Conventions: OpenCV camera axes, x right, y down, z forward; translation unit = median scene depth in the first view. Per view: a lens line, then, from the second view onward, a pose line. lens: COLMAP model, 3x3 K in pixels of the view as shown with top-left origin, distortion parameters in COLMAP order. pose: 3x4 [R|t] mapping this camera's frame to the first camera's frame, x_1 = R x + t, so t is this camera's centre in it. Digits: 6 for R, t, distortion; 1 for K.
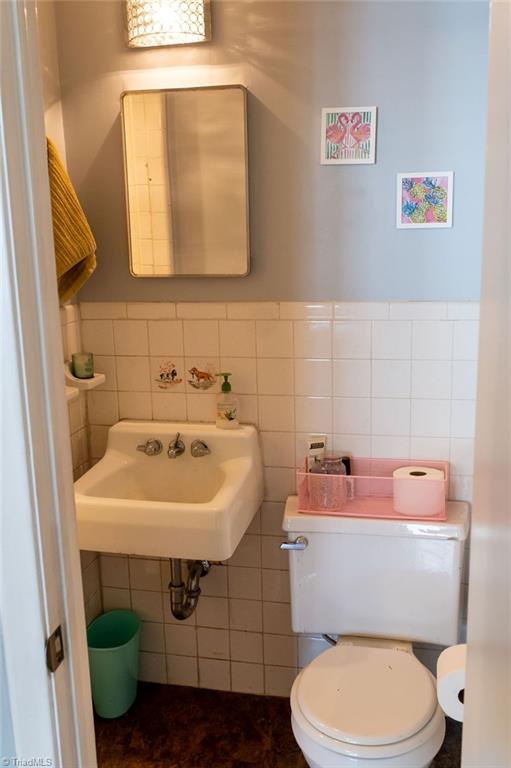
lens RADIAL K [[724.6, 0, 254.0], [0, 724.6, 382.6], [0, 0, 1]] dist [0.008034, 0.000000]
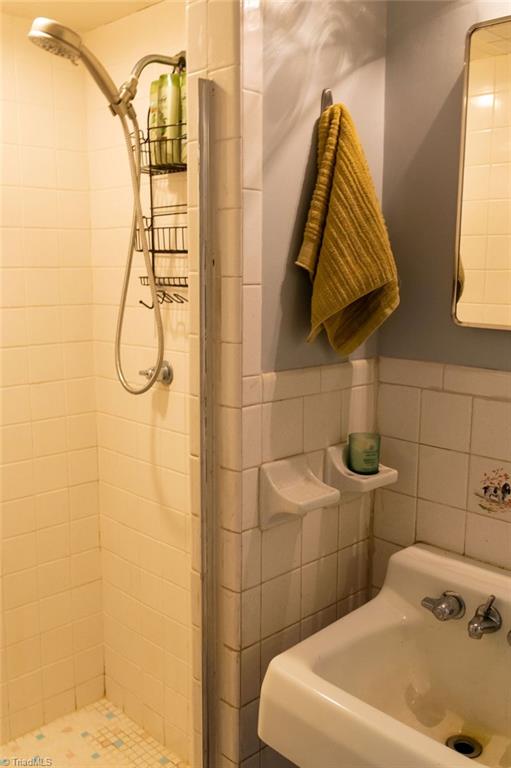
lens RADIAL K [[724.6, 0, 261.7], [0, 724.6, 383.0], [0, 0, 1]] dist [0.008034, 0.000000]
pose [[0.836258, 0.116986, -0.535712, 0.032334], [-0.142435, 0.989785, -0.006200, -0.068963], [0.529514, 0.081489, 0.844378, 0.388420]]
